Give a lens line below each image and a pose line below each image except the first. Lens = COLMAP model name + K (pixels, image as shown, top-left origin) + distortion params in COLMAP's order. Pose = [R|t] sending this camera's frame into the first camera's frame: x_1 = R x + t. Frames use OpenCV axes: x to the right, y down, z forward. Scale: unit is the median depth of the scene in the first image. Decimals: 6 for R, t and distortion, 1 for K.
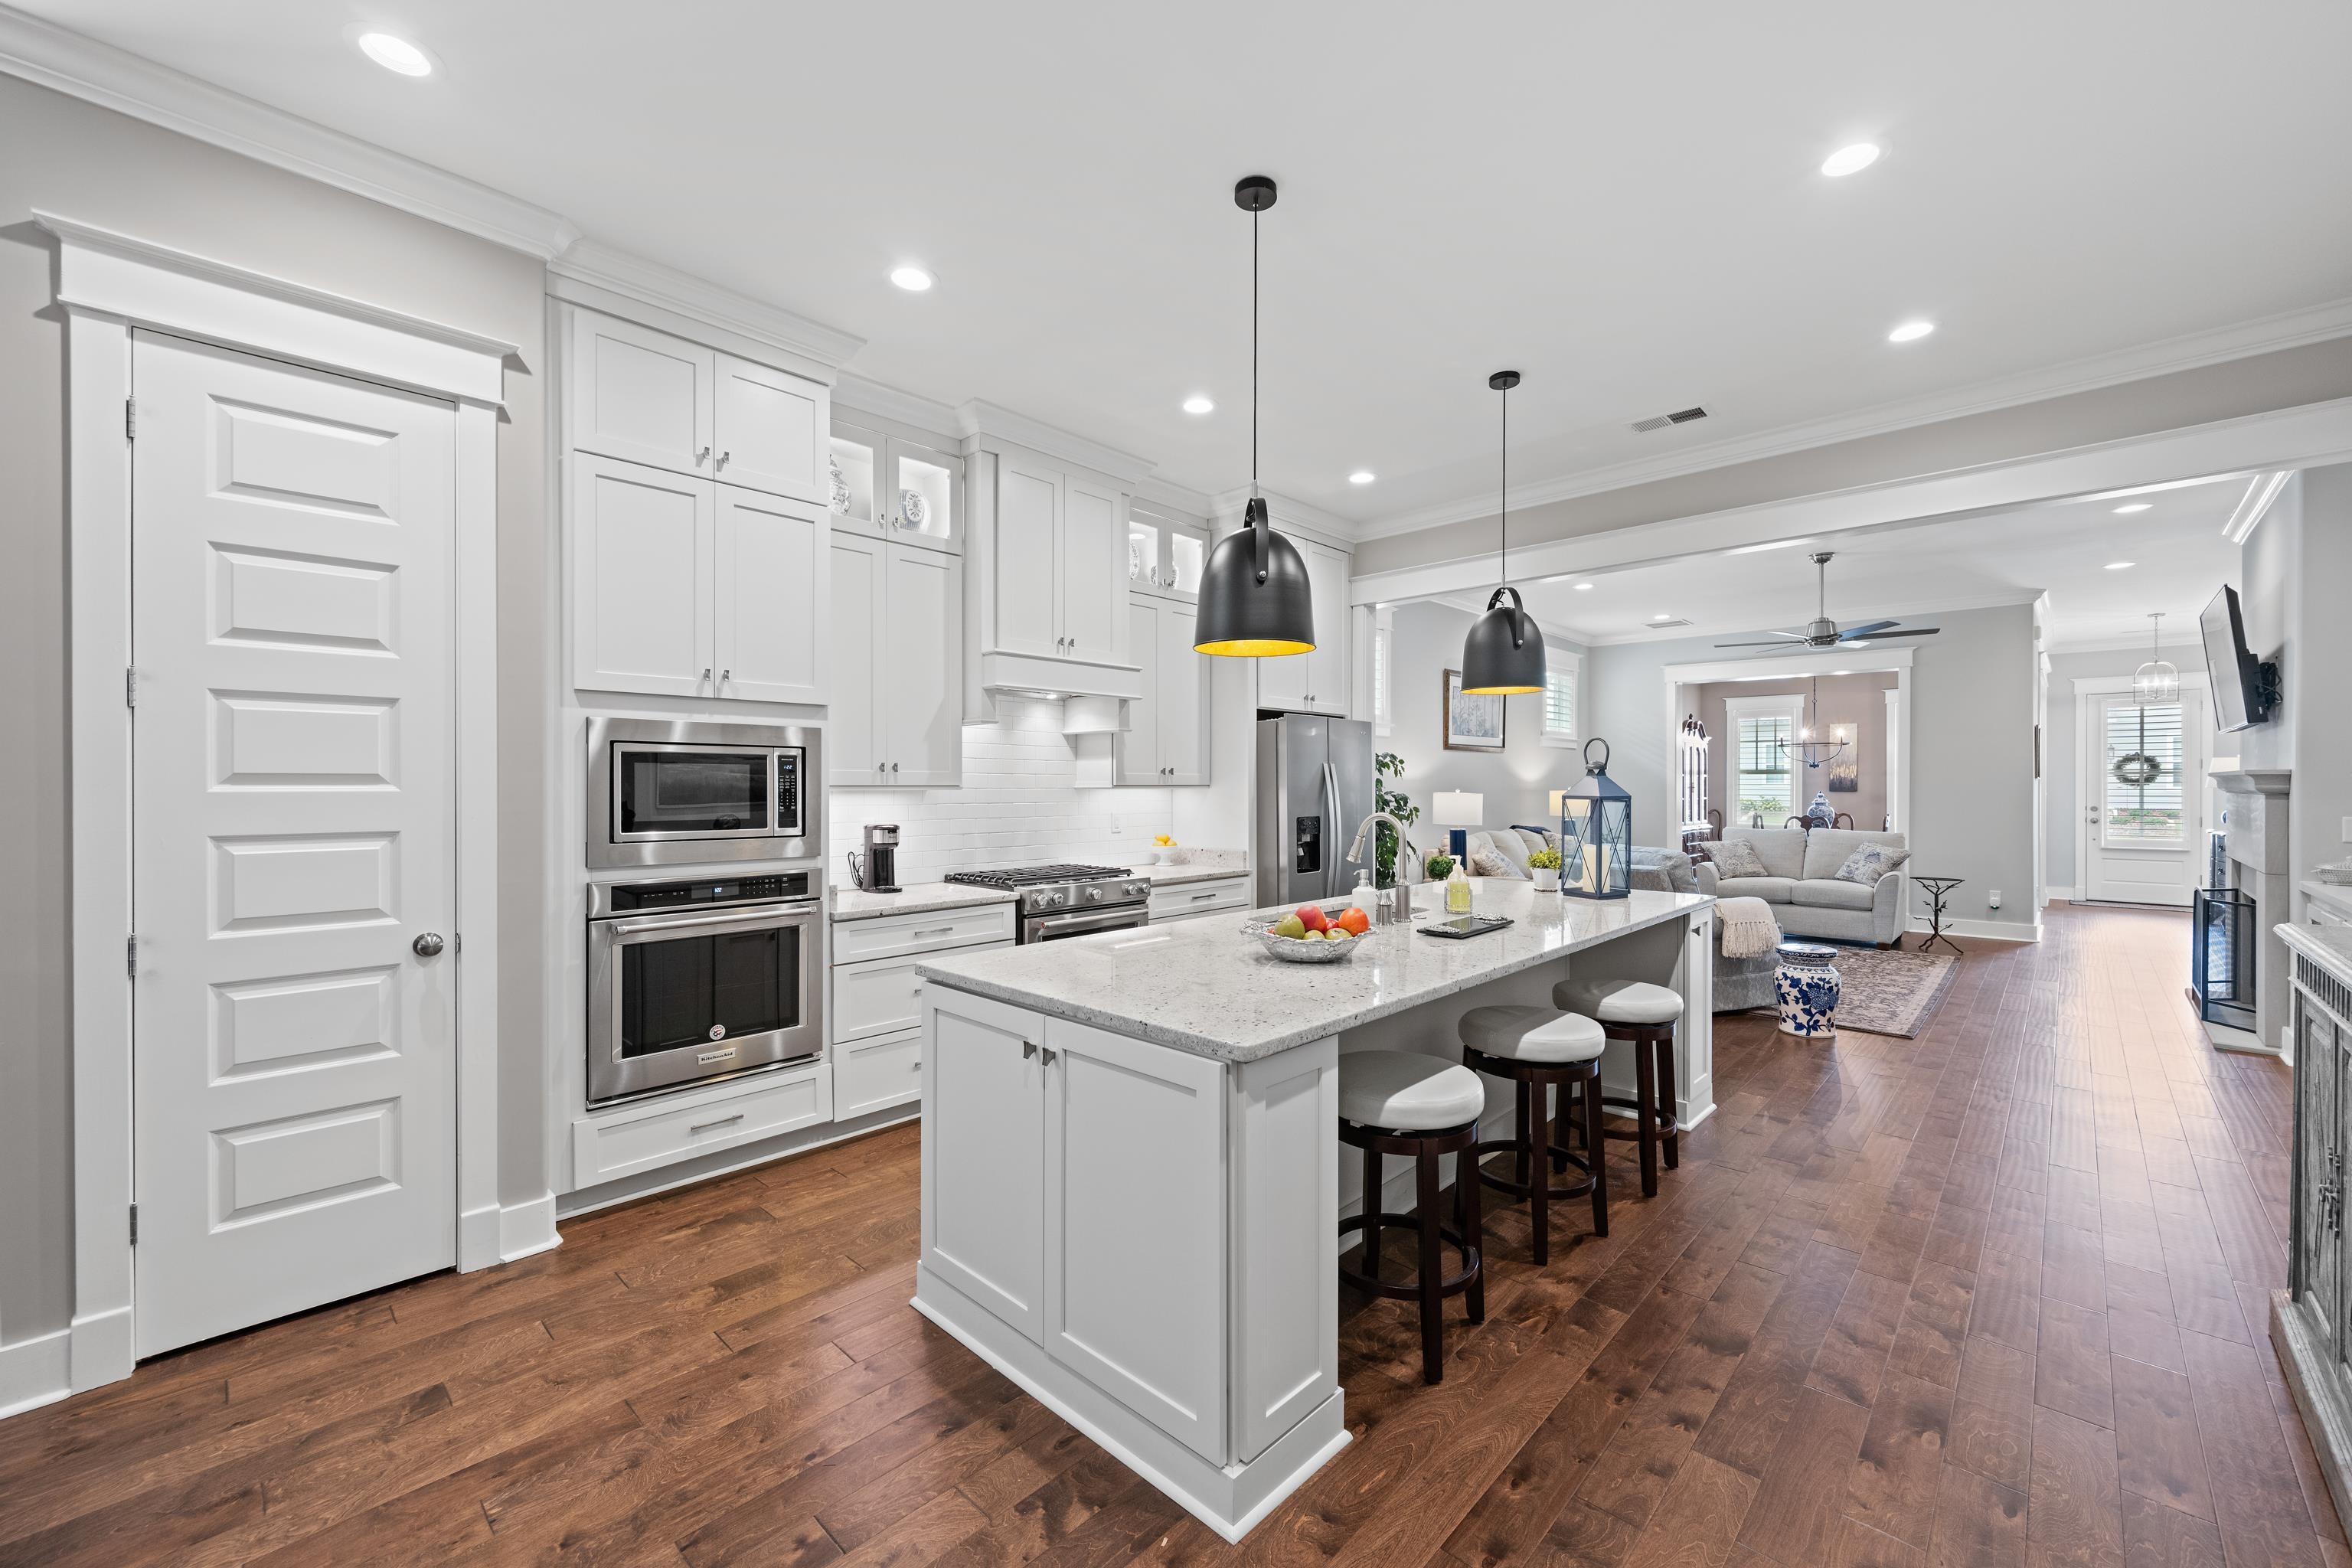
lens RADIAL K [[923.7, 0, 1188.2], [0, 923.7, 790.2], [0, 0, 1]] dist [0.001765, 0.000019]
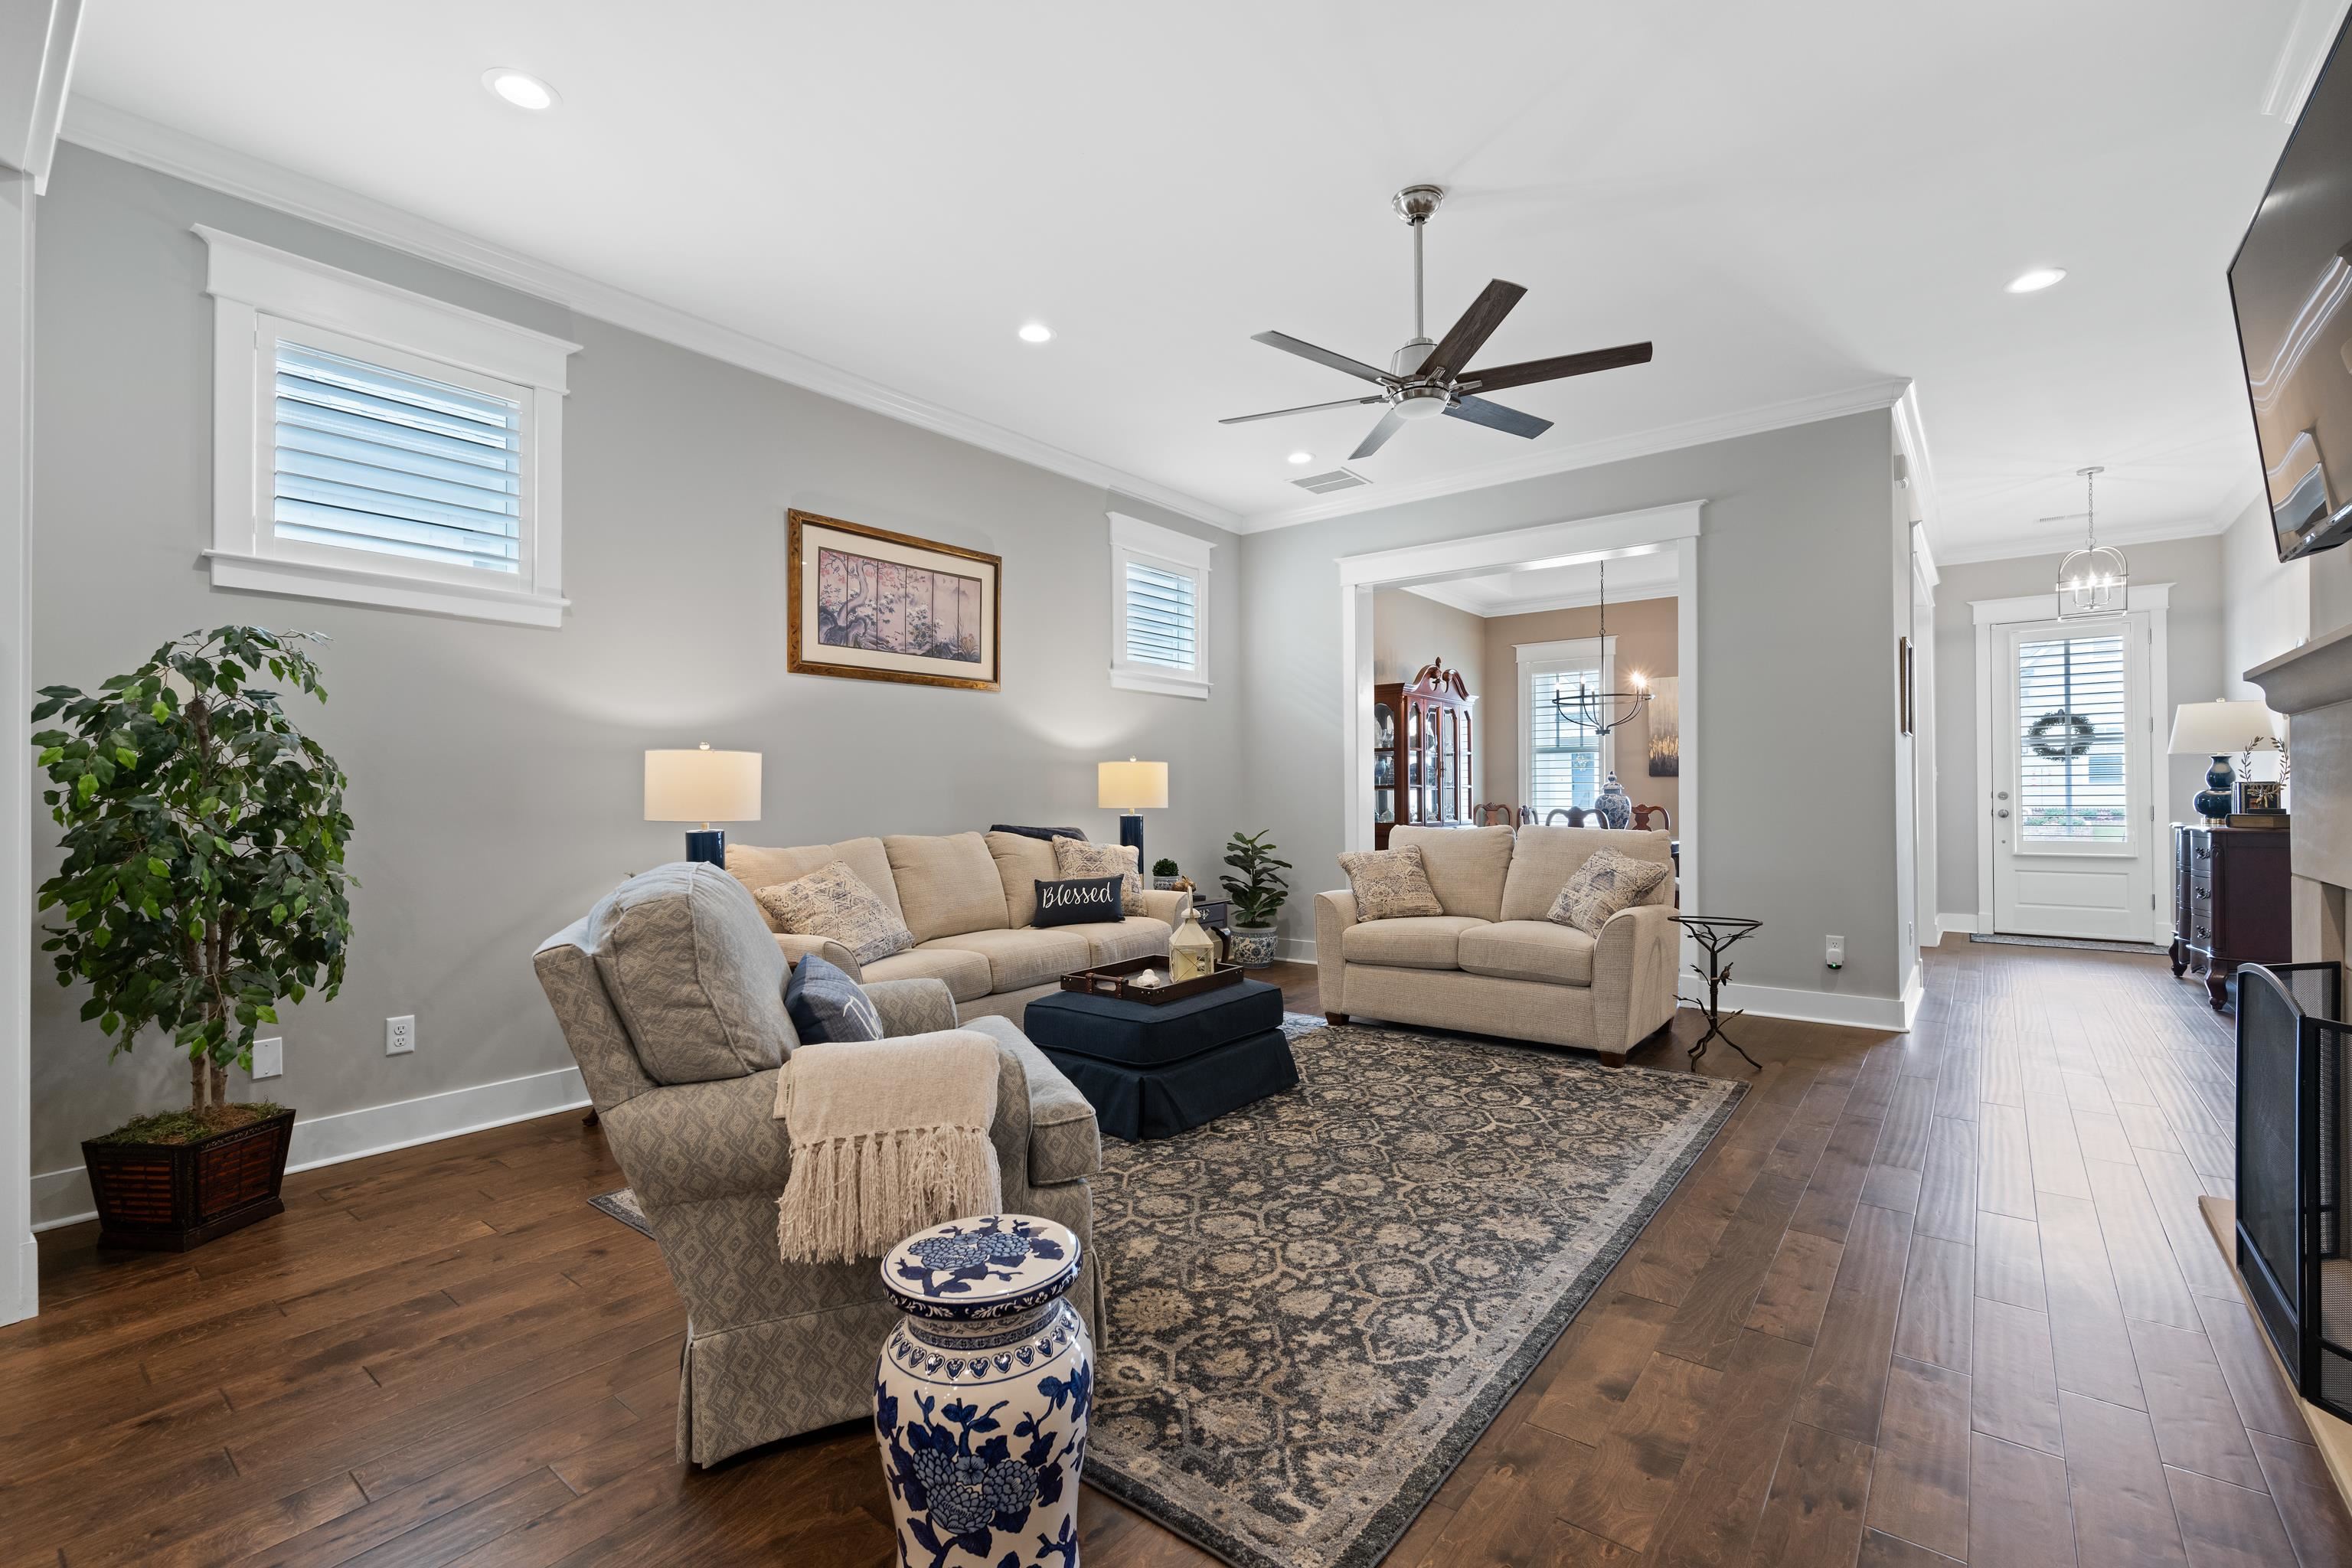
lens RADIAL K [[1013.0, 0, 1184.6], [0, 1013.0, 790.2], [0, 0, 1]] dist [-0.000336, -0.000297]
pose [[0.995753, -0.005440, 0.091905, 0.875561], [0.006411, 0.999927, -0.010270, 0.052792], [-0.091842, 0.010816, 0.995715, 0.882672]]
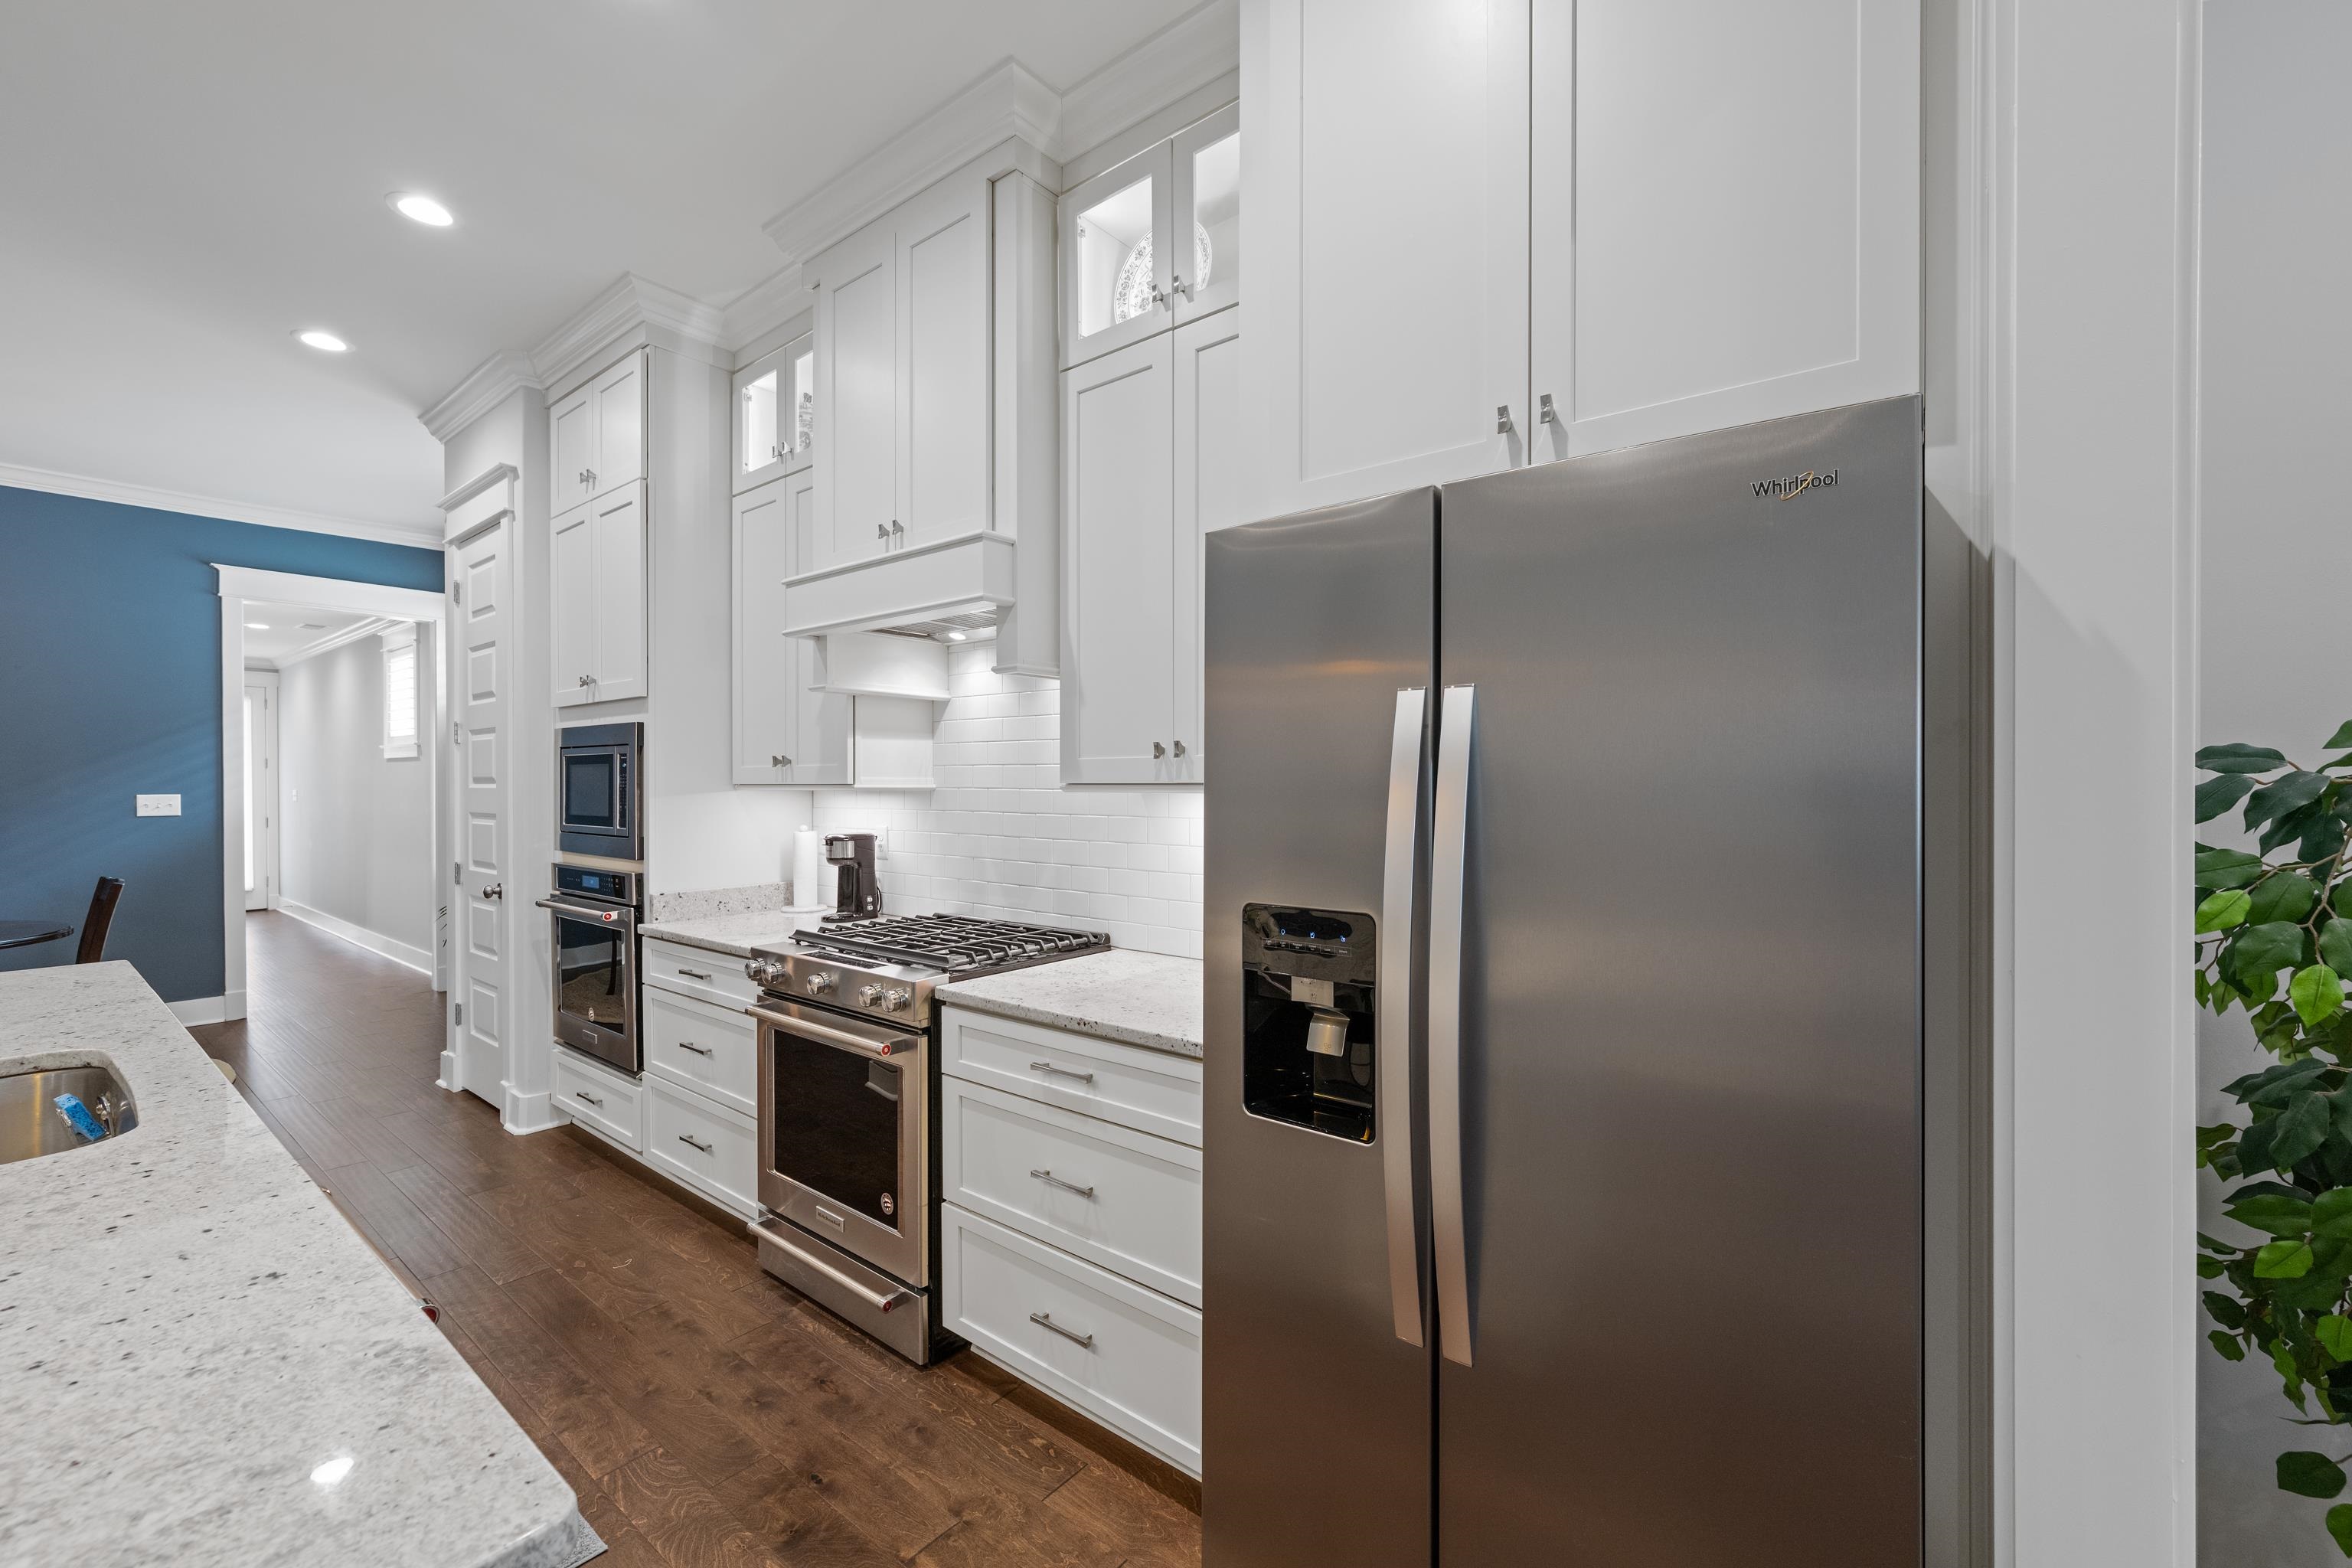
lens RADIAL K [[967.6, 0, 1184.1], [0, 967.6, 788.9], [0, 0, 1]] dist [0.002408, 0.000128]
pose [[0.085141, 0.002580, -0.996366, 0.513636], [-0.006677, 0.999976, 0.002018, -0.005220], [0.996347, 0.006481, 0.085156, 1.226091]]
